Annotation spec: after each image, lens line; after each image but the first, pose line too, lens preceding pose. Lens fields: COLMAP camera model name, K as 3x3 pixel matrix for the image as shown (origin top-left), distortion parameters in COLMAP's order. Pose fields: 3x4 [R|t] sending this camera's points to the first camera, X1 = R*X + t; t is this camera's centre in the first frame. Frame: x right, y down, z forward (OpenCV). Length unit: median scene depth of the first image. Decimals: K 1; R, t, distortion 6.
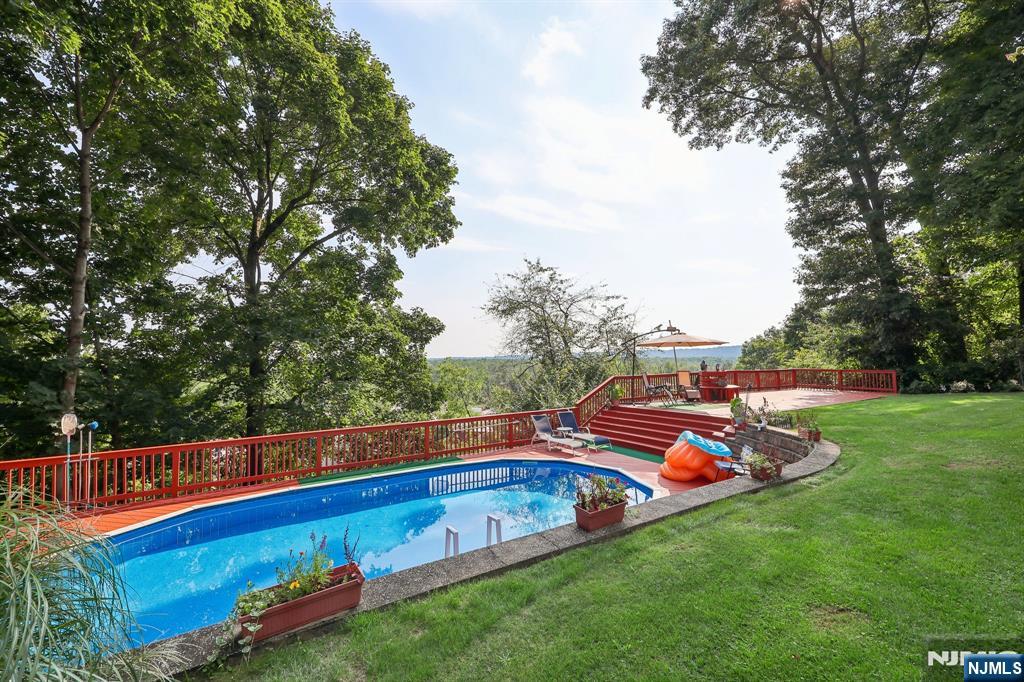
lens RADIAL K [[426.9, 0, 512.0], [0, 426.9, 341.0], [0, 0, 1]] dist [0.002455, 0.000796]
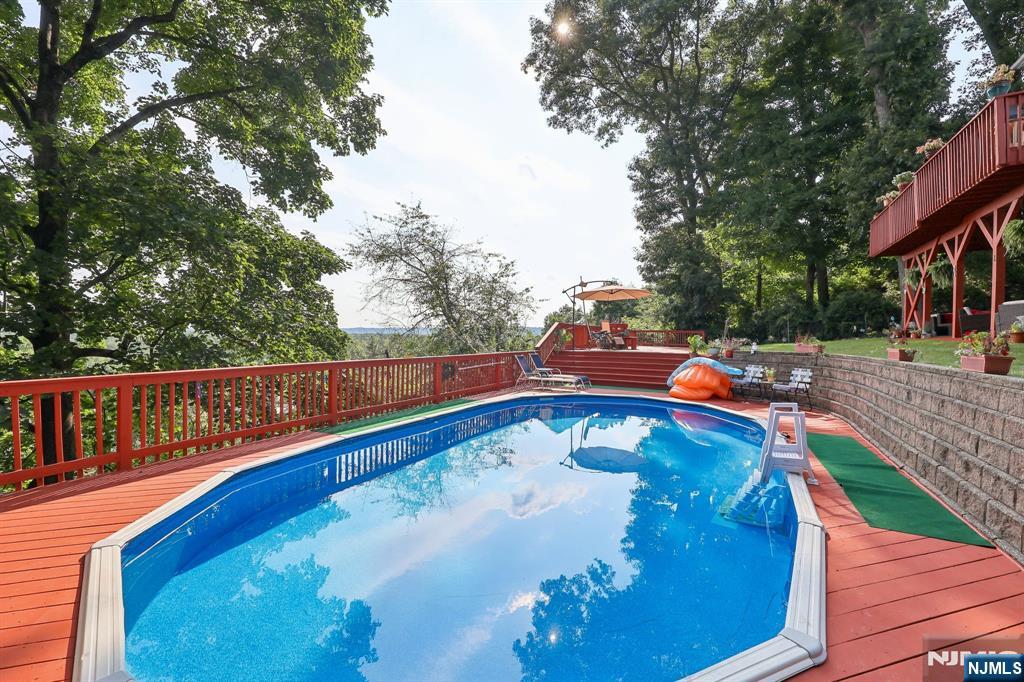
lens RADIAL K [[426.9, 0, 512.0], [0, 426.9, 341.0], [0, 0, 1]] dist [0.002455, 0.000796]
pose [[0.871558, 0.018191, 0.489955, -0.228092], [-0.045224, 0.998034, 0.043393, 0.057208], [-0.488202, -0.059977, 0.870667, 0.109941]]
